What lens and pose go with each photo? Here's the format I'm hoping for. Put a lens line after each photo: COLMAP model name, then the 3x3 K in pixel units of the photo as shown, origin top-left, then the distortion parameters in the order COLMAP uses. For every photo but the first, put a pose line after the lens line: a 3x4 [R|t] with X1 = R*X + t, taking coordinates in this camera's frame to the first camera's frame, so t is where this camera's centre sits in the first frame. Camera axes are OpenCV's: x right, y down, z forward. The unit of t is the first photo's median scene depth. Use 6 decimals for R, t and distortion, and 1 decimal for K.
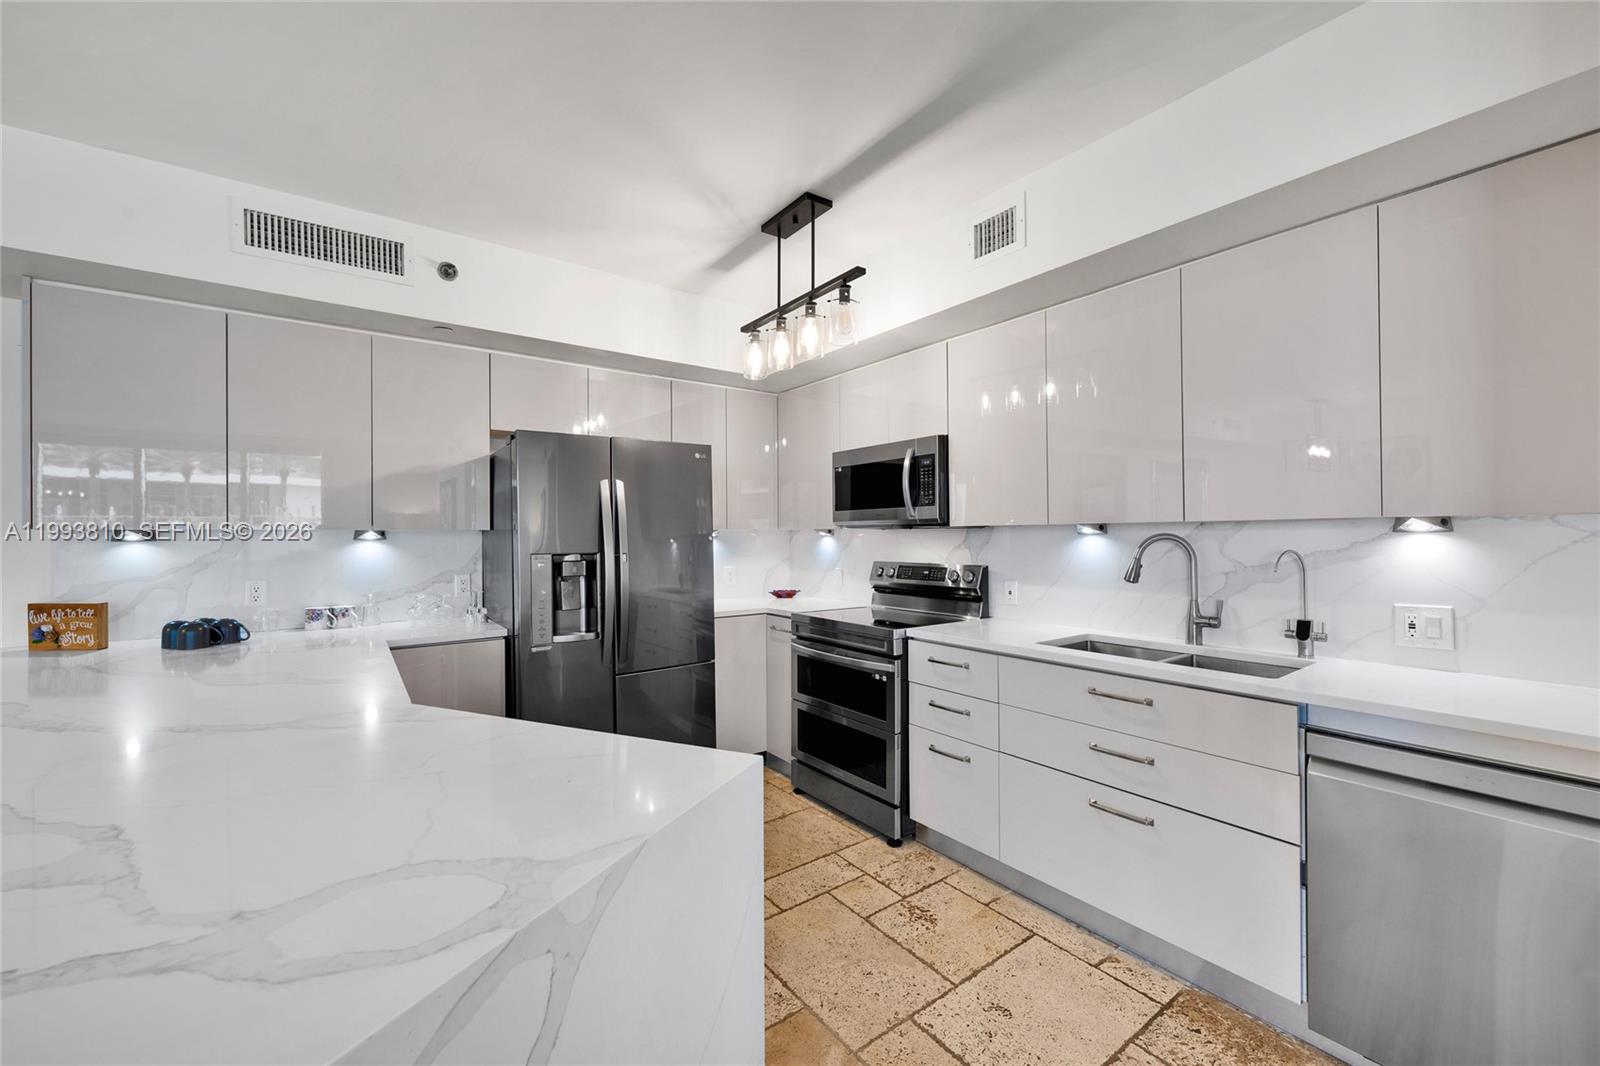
lens RADIAL K [[634.2, 0, 796.5], [0, 634.2, 533.9], [0, 0, 1]] dist [-0.001061, 0.000425]
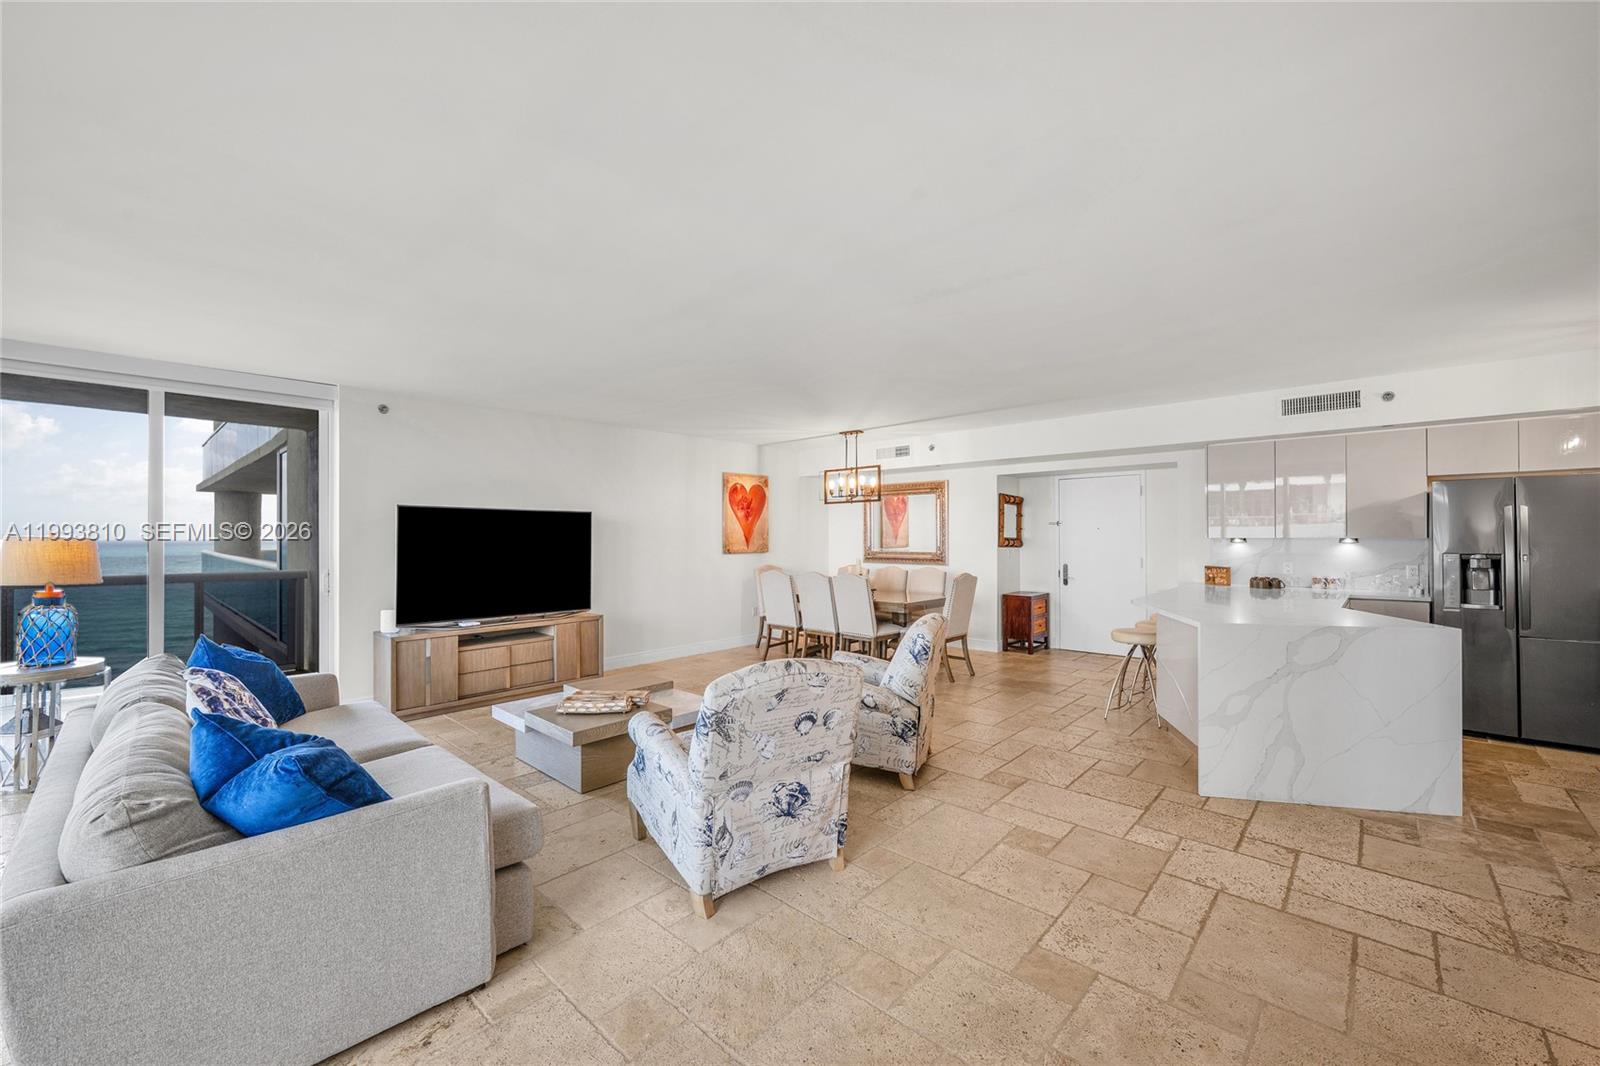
lens RADIAL K [[634.2, 0, 796.5], [0, 634.2, 533.9], [0, 0, 1]] dist [-0.001061, 0.000425]
pose [[0.190965, 0.001094, -0.981596, 0.903545], [0.002452, 0.999996, 0.001592, -0.026325], [0.981594, -0.002711, 0.190962, -1.006666]]
